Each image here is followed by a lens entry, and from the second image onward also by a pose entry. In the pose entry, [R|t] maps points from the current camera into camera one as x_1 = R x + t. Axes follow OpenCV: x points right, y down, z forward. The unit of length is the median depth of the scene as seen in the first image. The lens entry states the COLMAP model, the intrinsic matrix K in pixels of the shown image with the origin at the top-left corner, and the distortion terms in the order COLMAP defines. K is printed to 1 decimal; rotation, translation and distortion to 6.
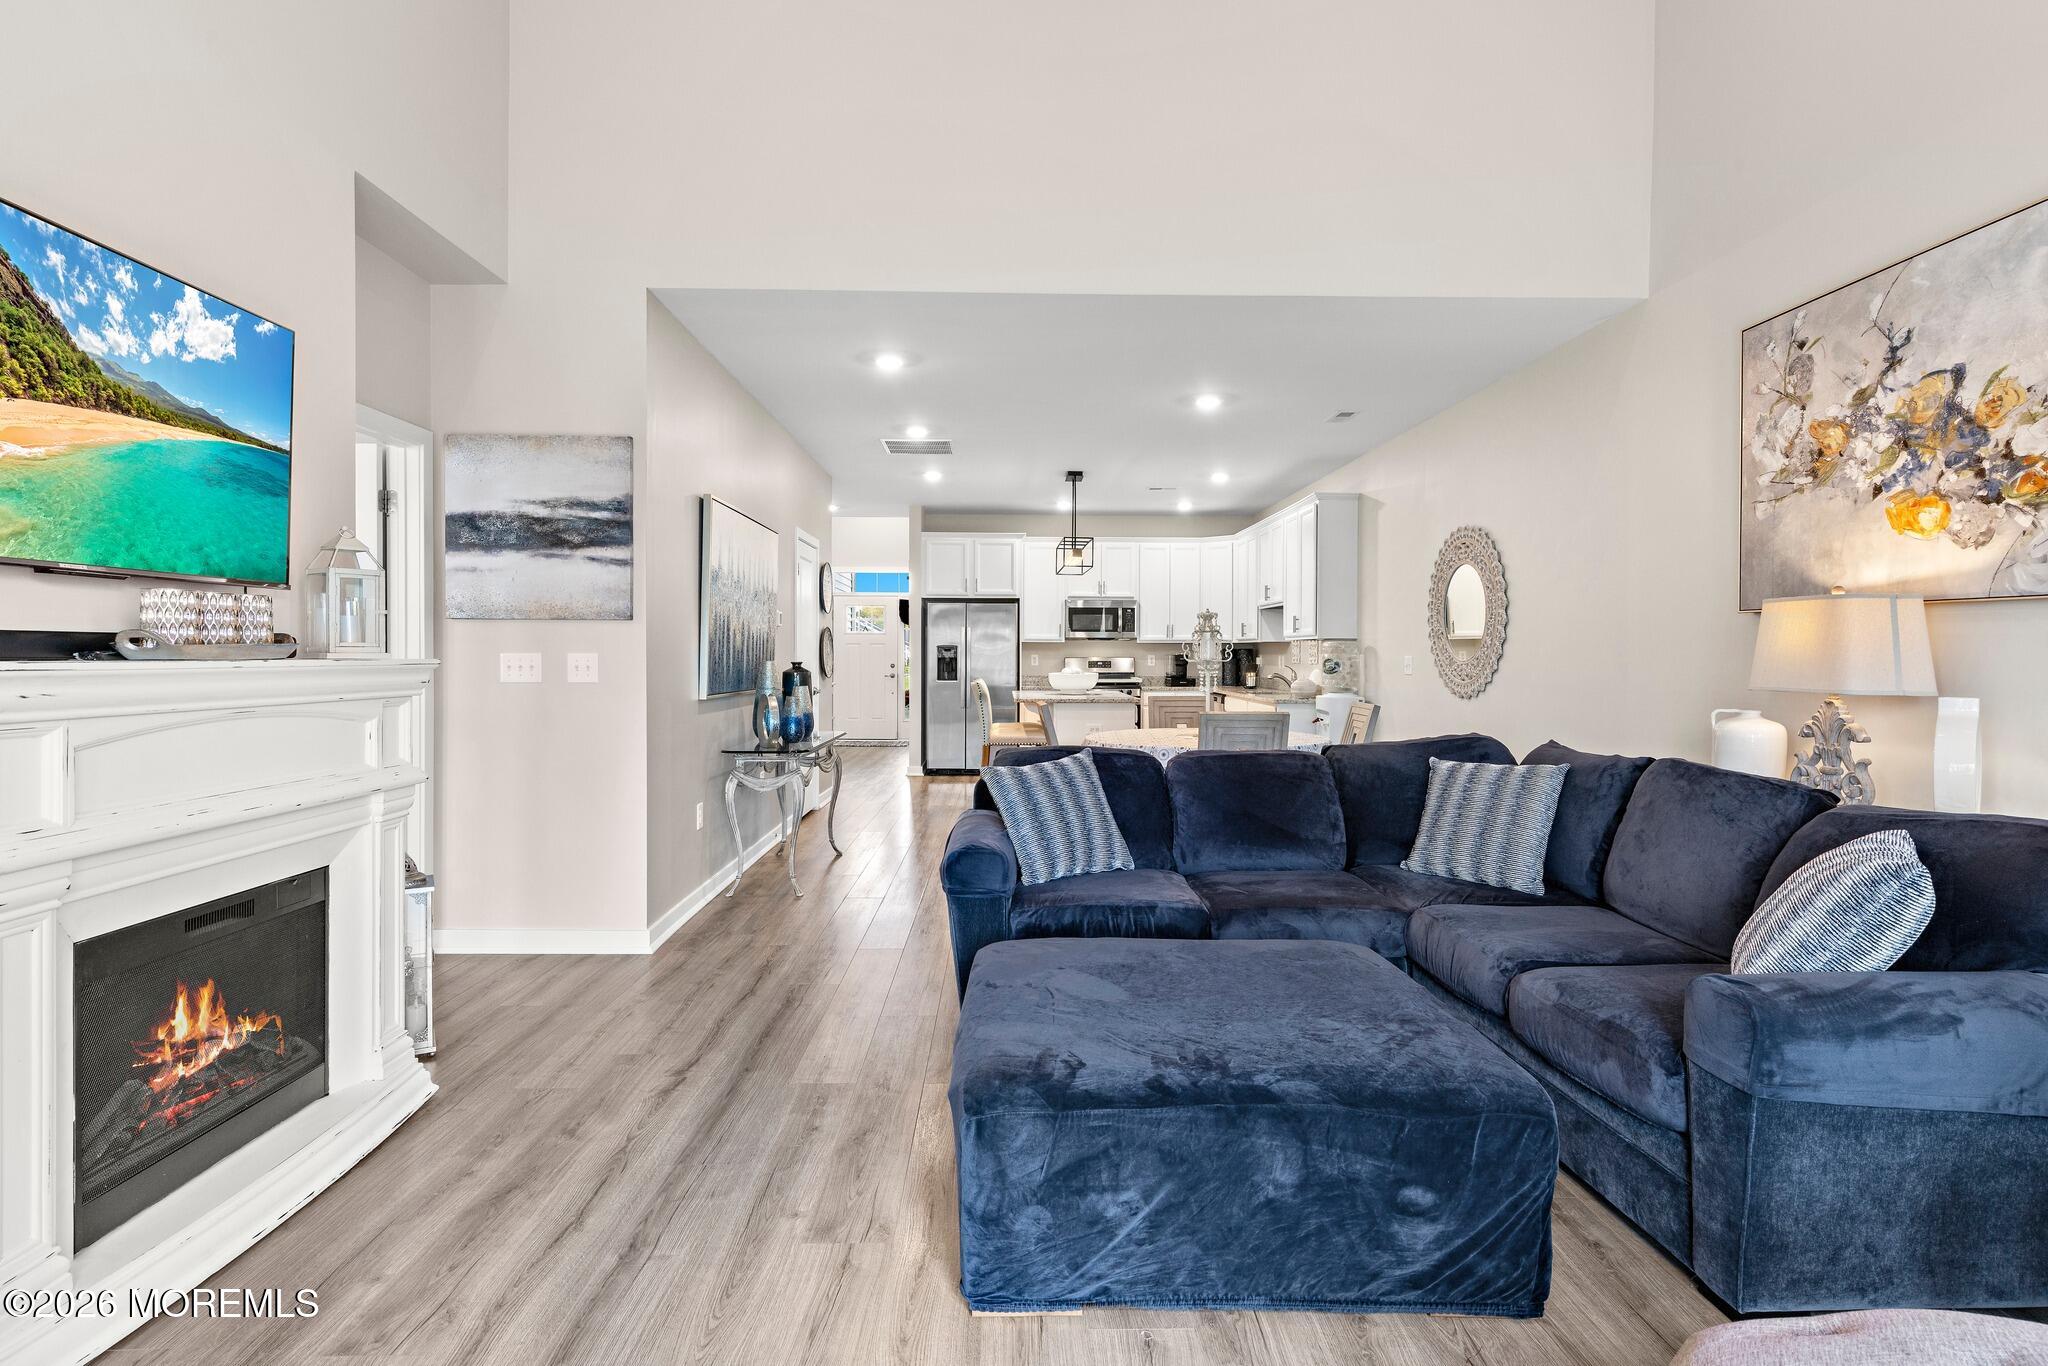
lens RADIAL K [[1038.8, 0, 1024.0], [0, 1038.8, 683.0], [0, 0, 1]] dist [-0.000767, -0.000095]
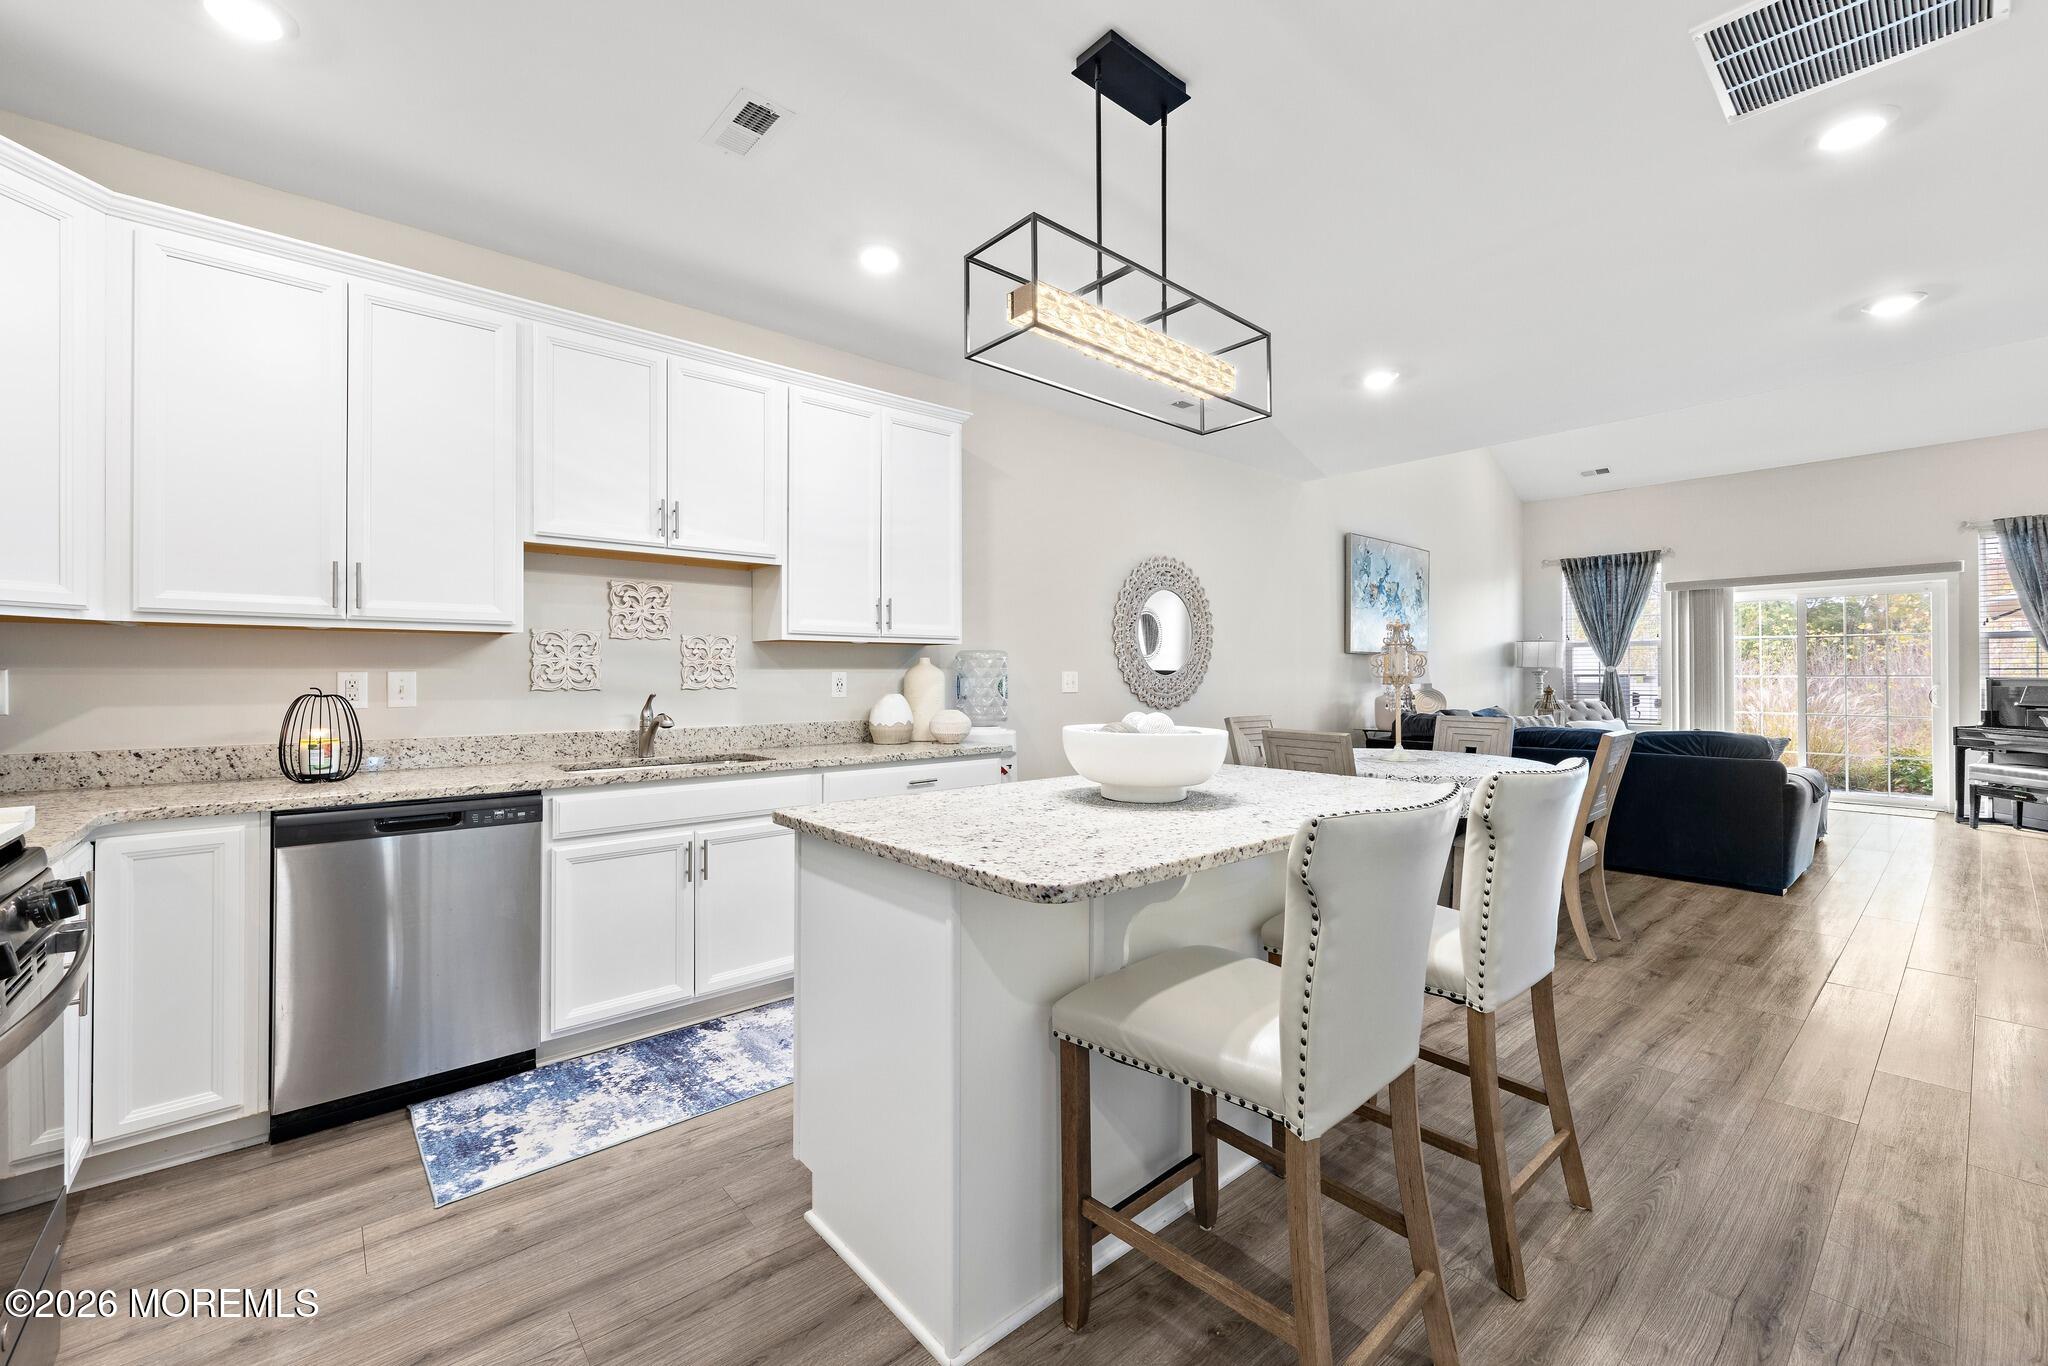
lens RADIAL K [[833.6, 0, 1031.2], [0, 833.6, 669.2], [0, 0, 1]] dist [0.006988, -0.000195]
pose [[-0.647493, 0.001059, 0.762070, -0.308746], [0.019688, 0.999688, 0.015339, -0.082346], [-0.761817, 0.024936, -0.647313, 3.095194]]
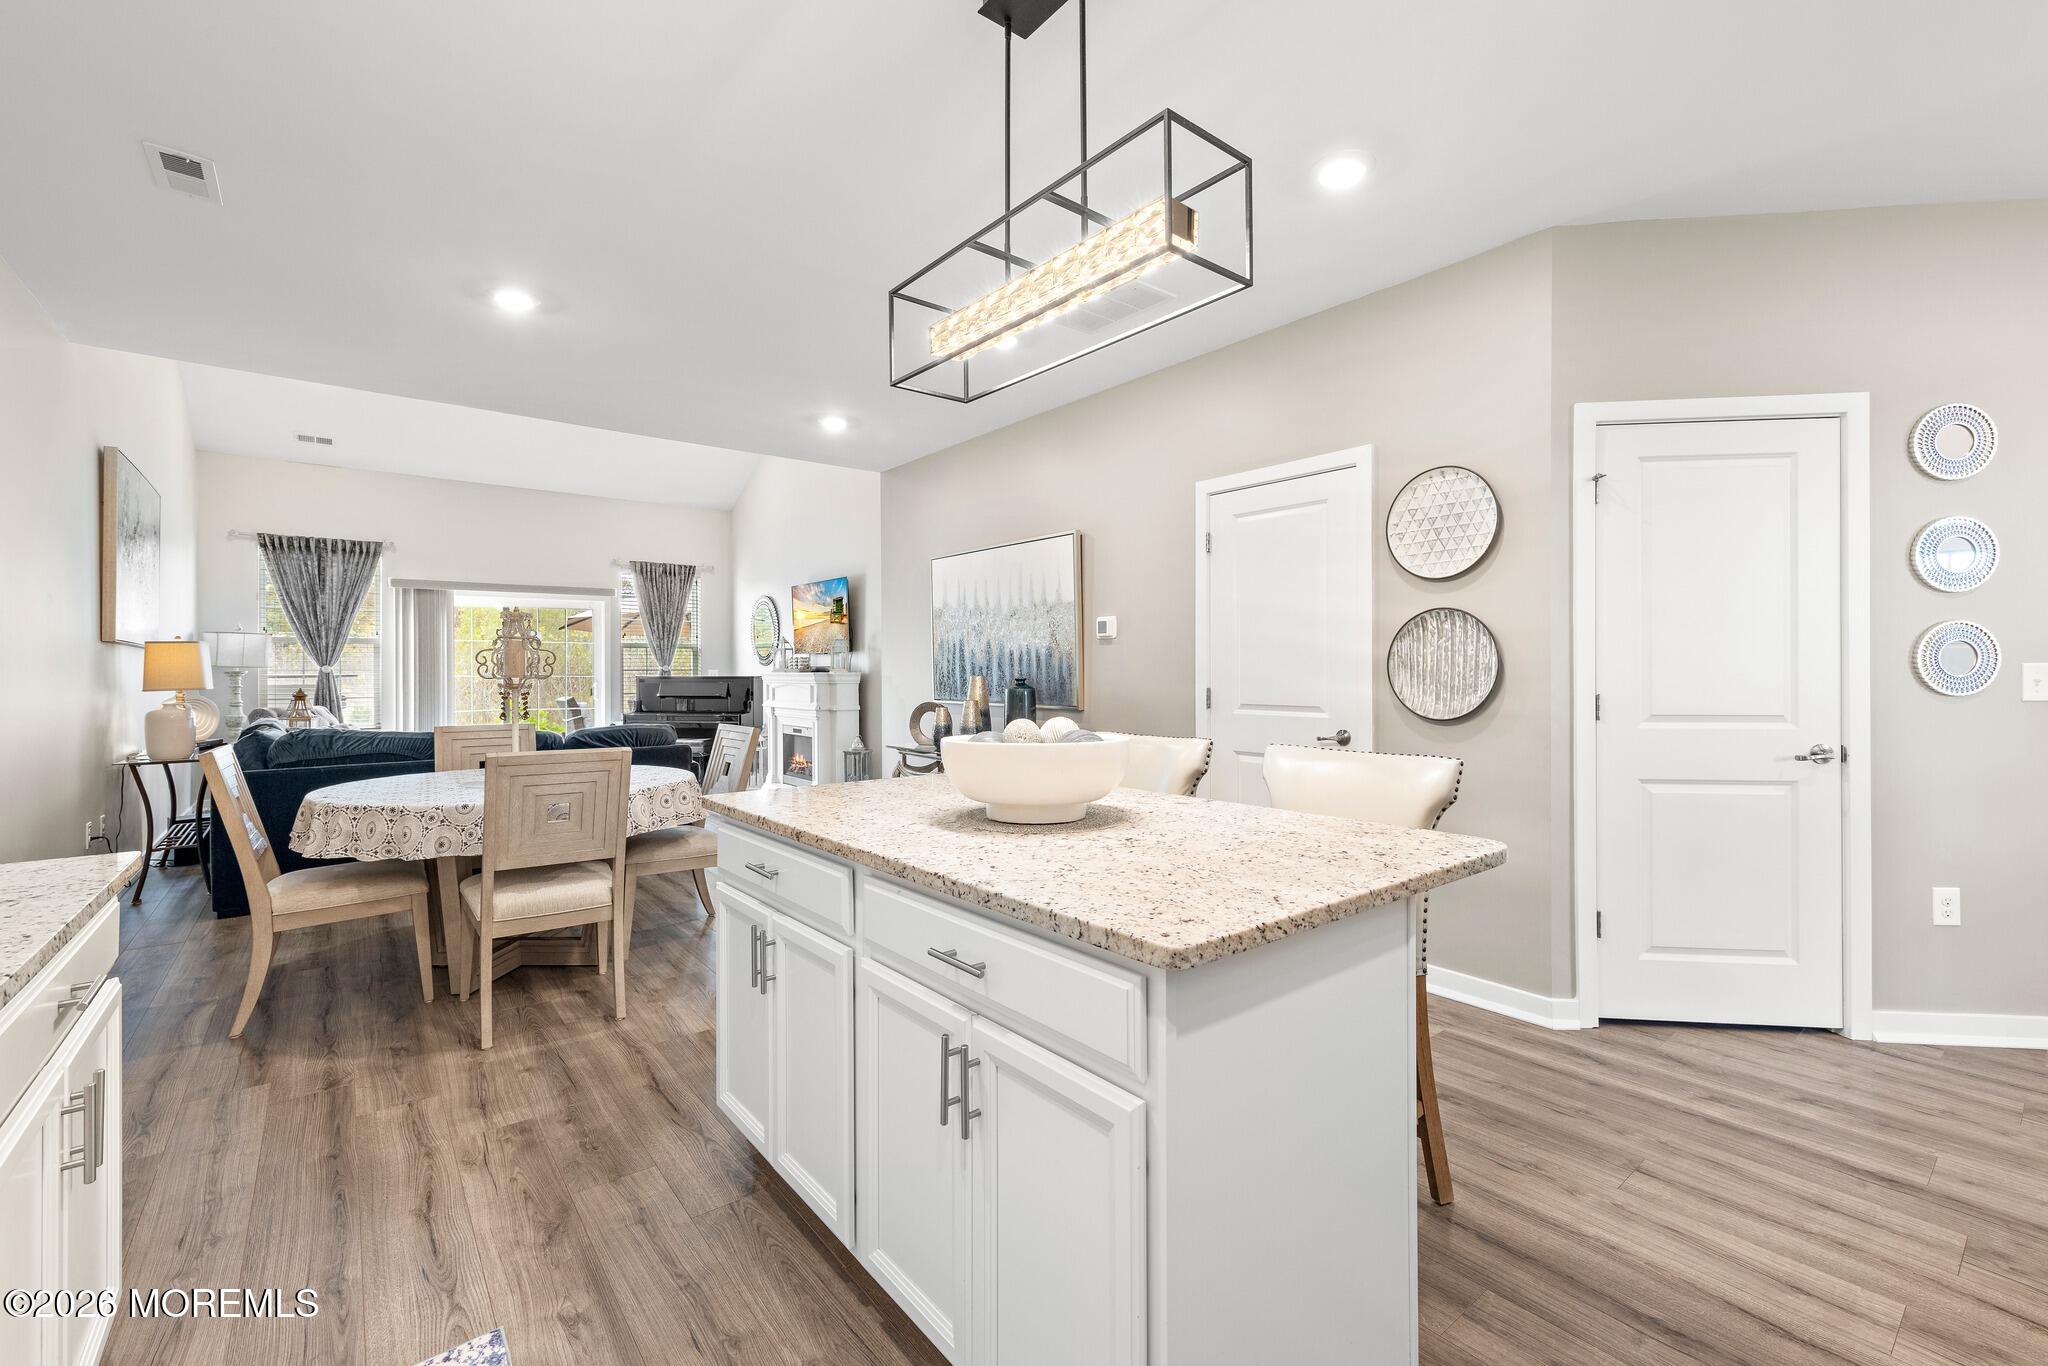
lens RADIAL K [[858.0, 0, 1031.4], [0, 858.0, 669.6], [0, 0, 1]] dist [0.000299, 0.000204]
pose [[-0.785653, -0.003278, -0.618659, 0.476859], [-0.017499, 0.999704, 0.016925, -0.078645], [0.618420, 0.024123, -0.785477, 3.057372]]
